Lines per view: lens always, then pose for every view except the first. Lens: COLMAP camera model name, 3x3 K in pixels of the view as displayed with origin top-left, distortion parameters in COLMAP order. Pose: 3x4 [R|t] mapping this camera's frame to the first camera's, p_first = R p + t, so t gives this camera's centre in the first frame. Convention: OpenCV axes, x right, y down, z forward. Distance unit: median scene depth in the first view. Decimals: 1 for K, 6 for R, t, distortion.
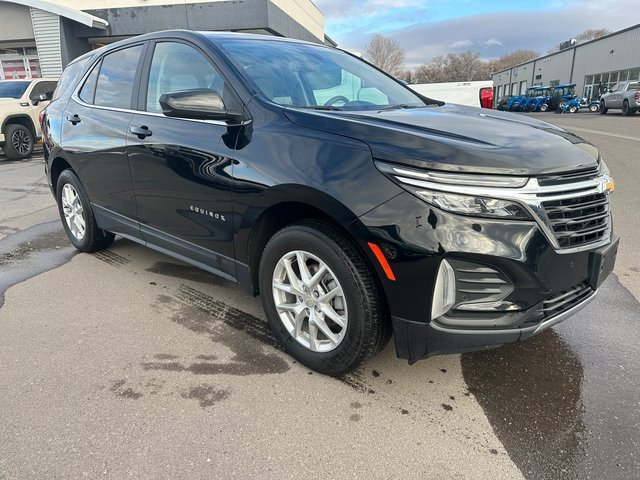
lens RADIAL K [[488.8, 0, 326.5], [0, 488.8, 271.3], [0, 0, 1]] dist [0.062142, 0.001915]
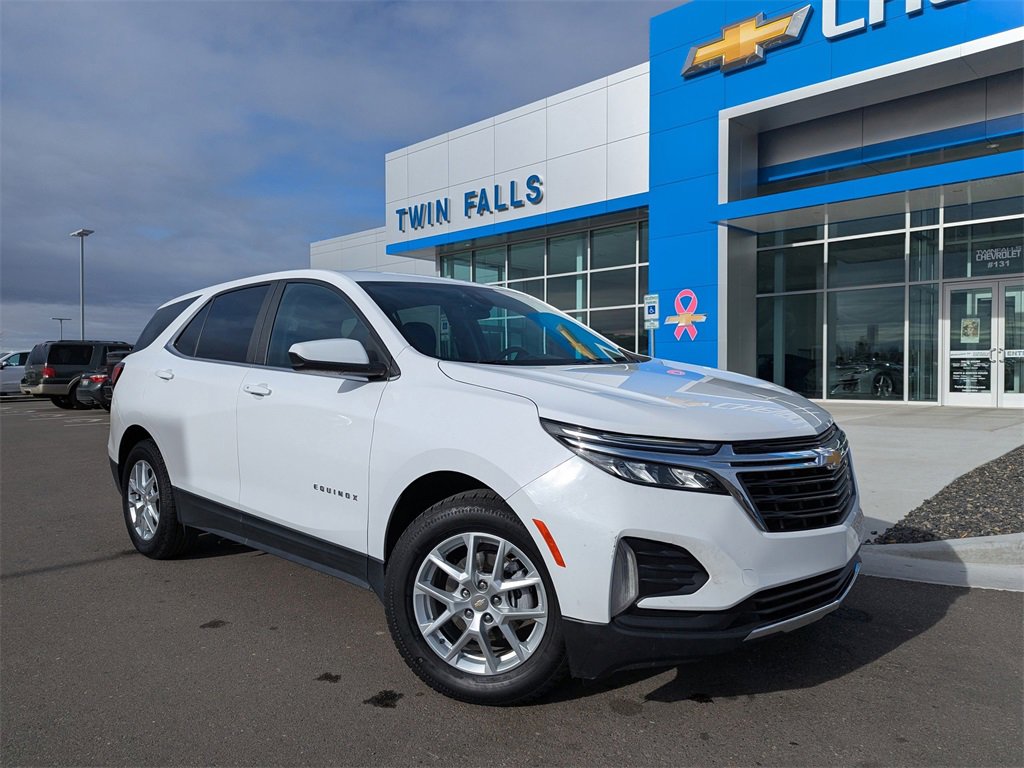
lens RADIAL K [[782.2, 0, 519.4], [0, 782.2, 398.6], [0, 0, 1]] dist [0.062142, 0.001915]
pose [[0.999864, 0.011915, -0.011399, 0.071240], [-0.014542, 0.963062, -0.268887, 0.089762], [0.007774, 0.269016, 0.963104, -0.275671]]
